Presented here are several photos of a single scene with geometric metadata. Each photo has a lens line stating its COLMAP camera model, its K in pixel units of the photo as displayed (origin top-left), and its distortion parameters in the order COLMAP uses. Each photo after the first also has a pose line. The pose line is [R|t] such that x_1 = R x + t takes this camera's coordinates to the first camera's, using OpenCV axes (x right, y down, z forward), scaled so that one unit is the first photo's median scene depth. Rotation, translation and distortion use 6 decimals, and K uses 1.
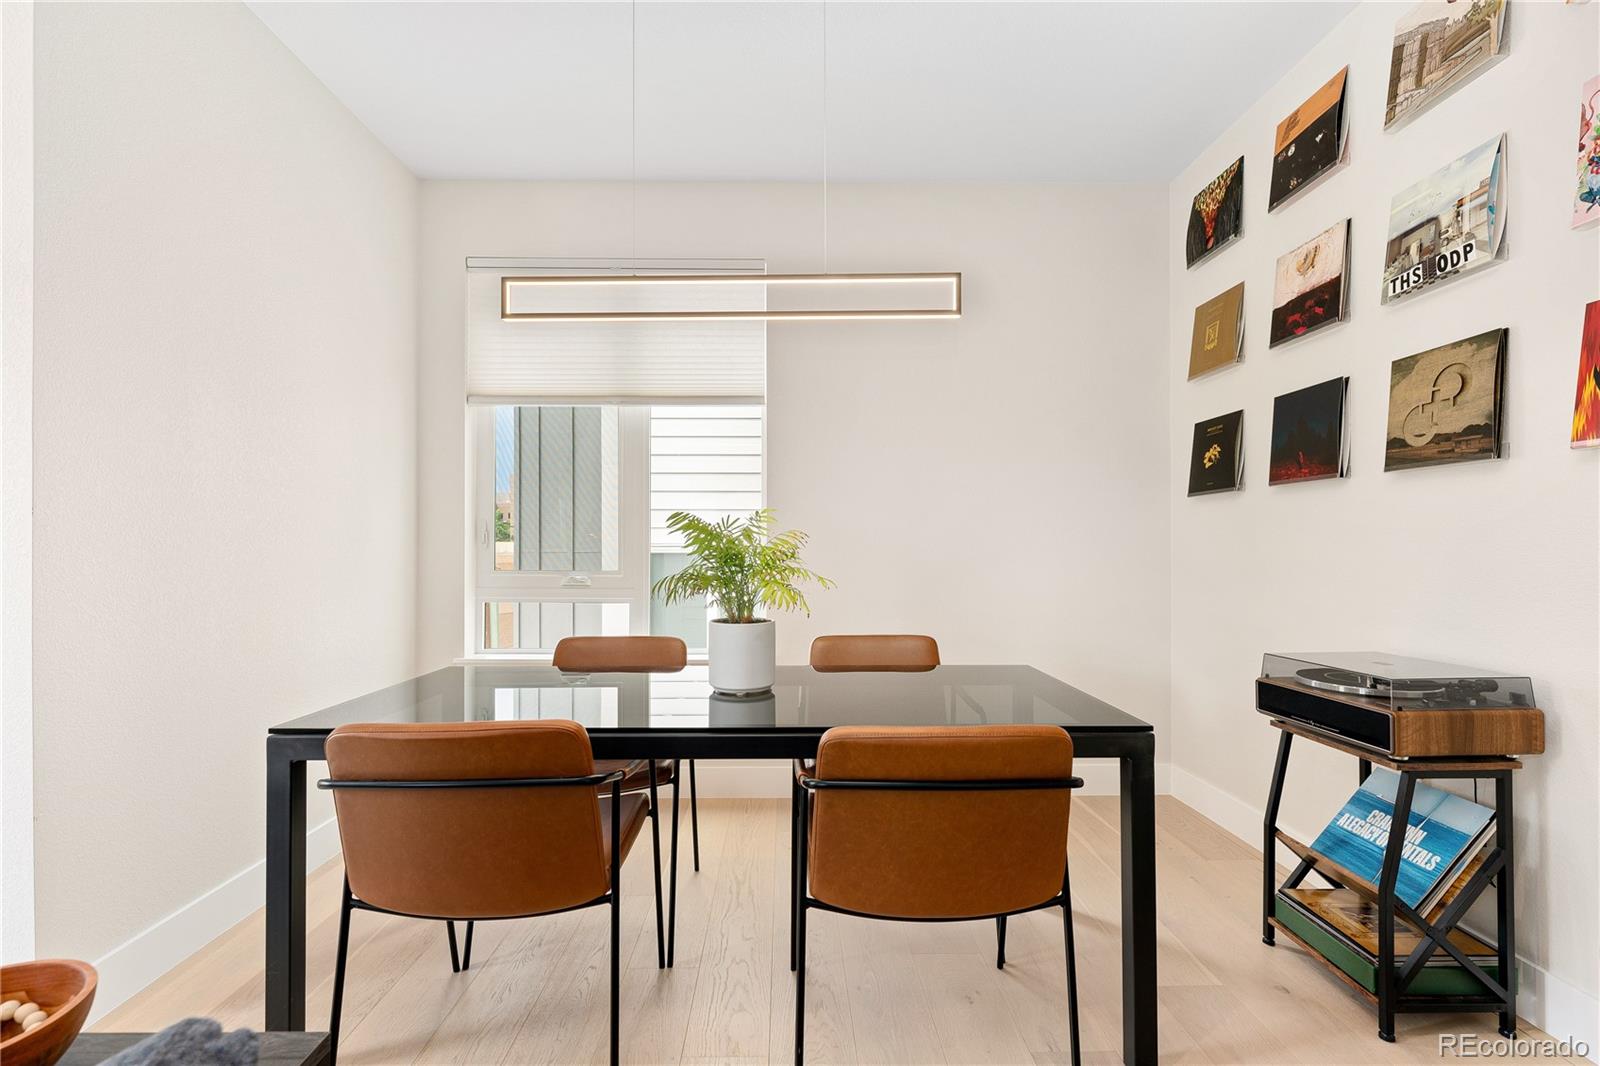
lens RADIAL K [[698.7, 0, 799.0], [0, 698.7, 540.0], [0, 0, 1]] dist [0.002196, -0.000138]
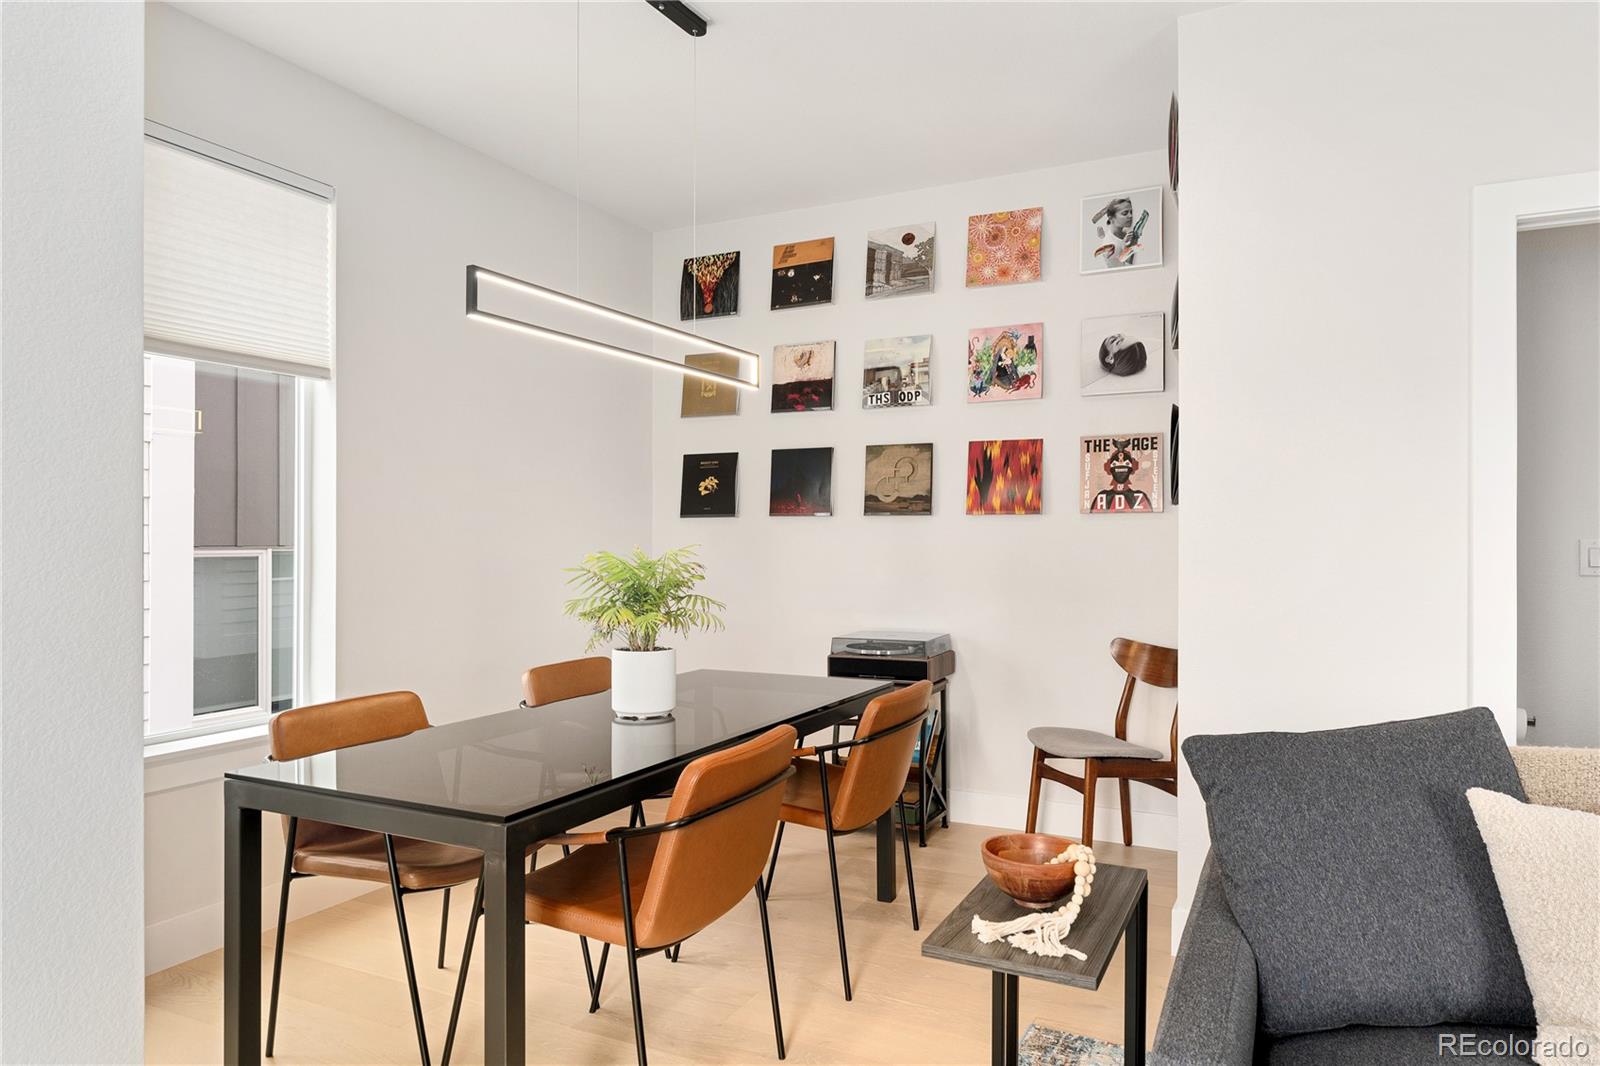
lens RADIAL K [[1011.1, 0, 803.6], [0, 1011.1, 537.4], [0, 0, 1]] dist [-0.001699, 0.000249]
pose [[0.451535, 0.000217, 0.892253, -1.265908], [-0.008655, 0.999954, 0.004137, -0.056739], [-0.892211, -0.009590, 0.451516, 0.094120]]
